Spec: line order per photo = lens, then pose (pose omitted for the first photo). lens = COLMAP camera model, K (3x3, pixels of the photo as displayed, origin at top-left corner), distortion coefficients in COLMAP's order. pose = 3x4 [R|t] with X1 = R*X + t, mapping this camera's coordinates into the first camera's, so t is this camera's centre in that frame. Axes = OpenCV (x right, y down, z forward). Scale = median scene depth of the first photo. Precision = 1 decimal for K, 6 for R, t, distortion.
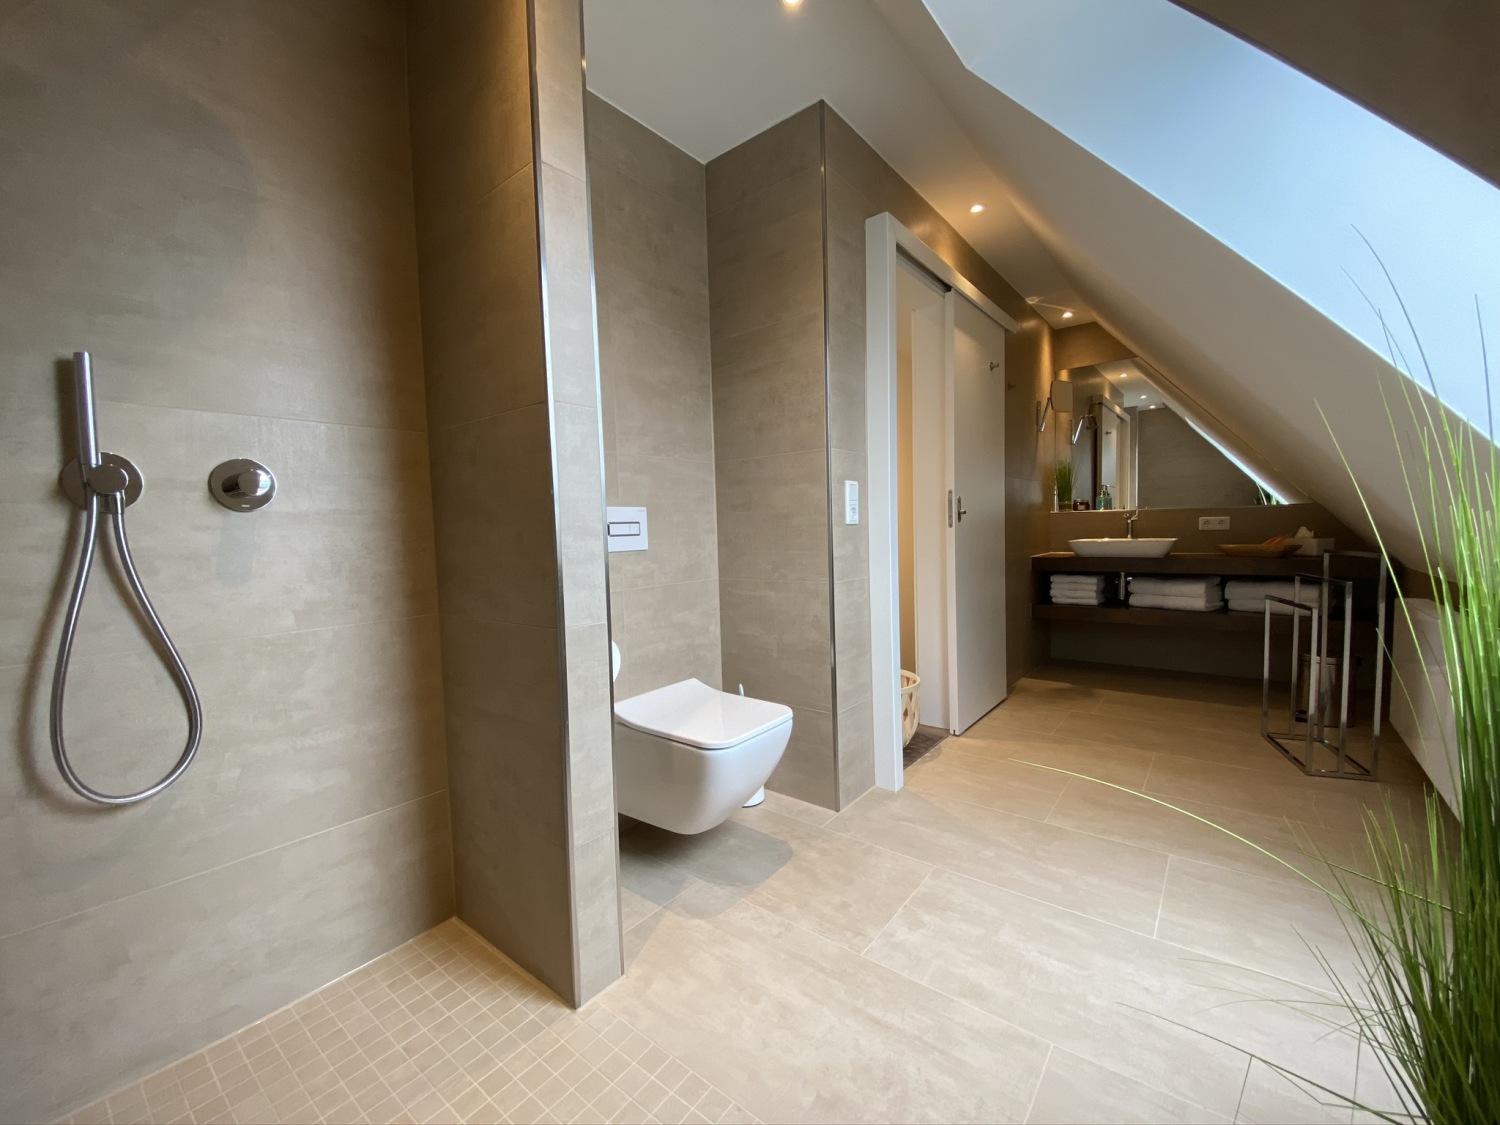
lens RADIAL K [[599.5, 0, 749.5], [0, 599.5, 569.1], [0, 0, 1]] dist [0.017592, -0.018208]
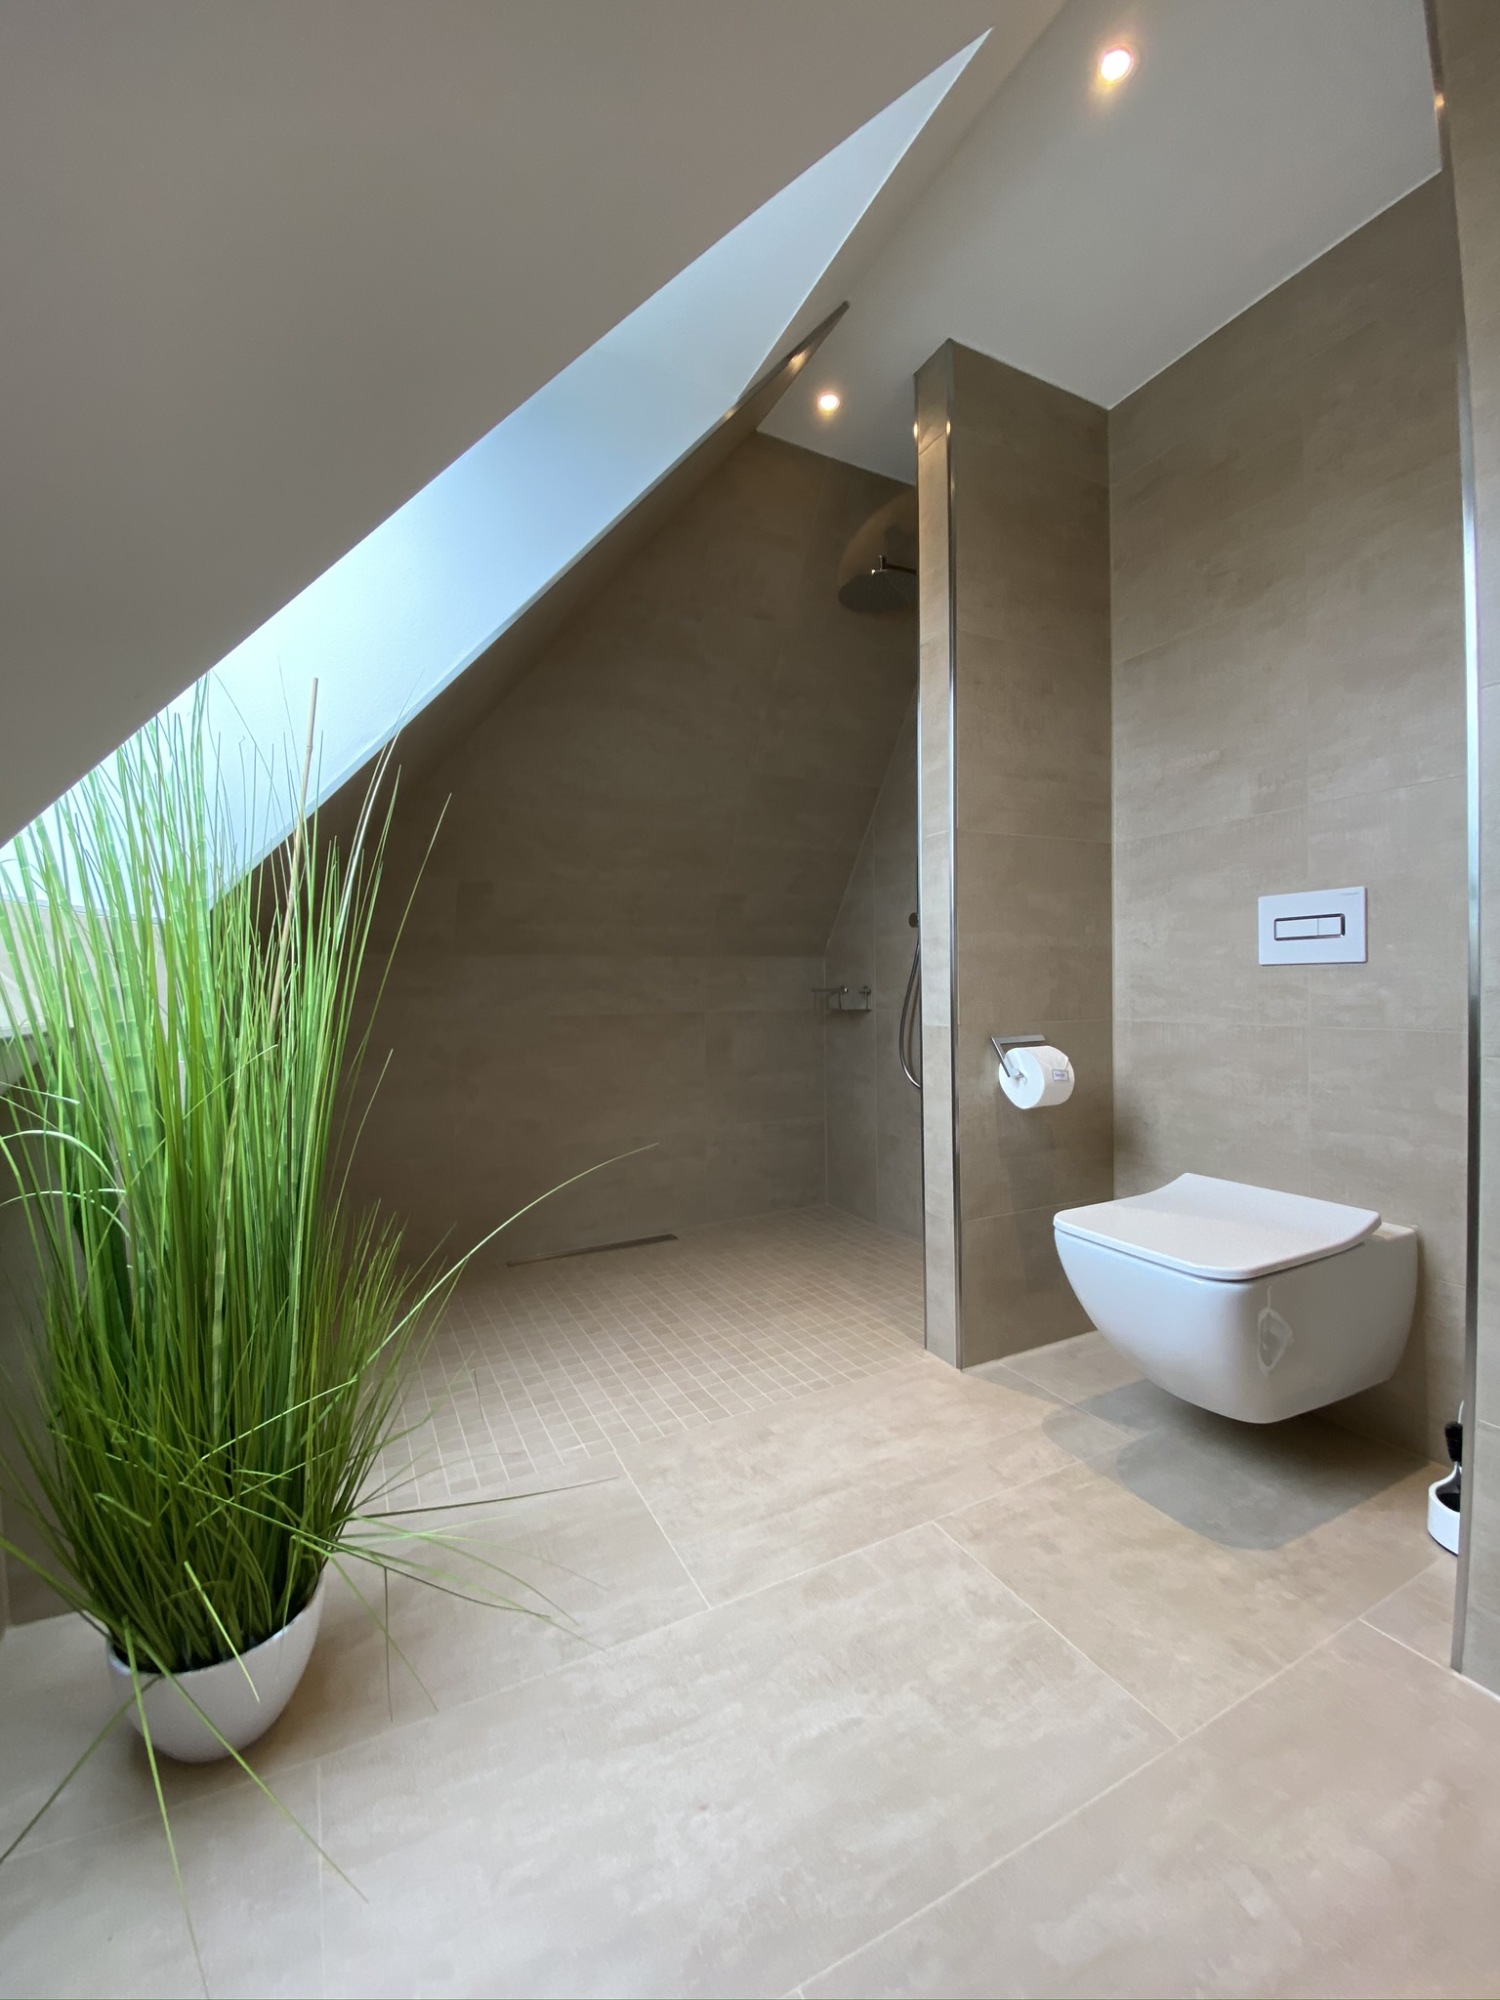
lens RADIAL K [[799.3, 0, 750.0], [0, 799.3, 1000.0], [0, 0, 1]] dist [0.017592, -0.018208]
pose [[-0.409119, 0.050679, -0.911073, 0.361020], [-0.035615, 0.996809, 0.071441, -0.014222], [0.911786, 0.061675, -0.406008, 0.370951]]
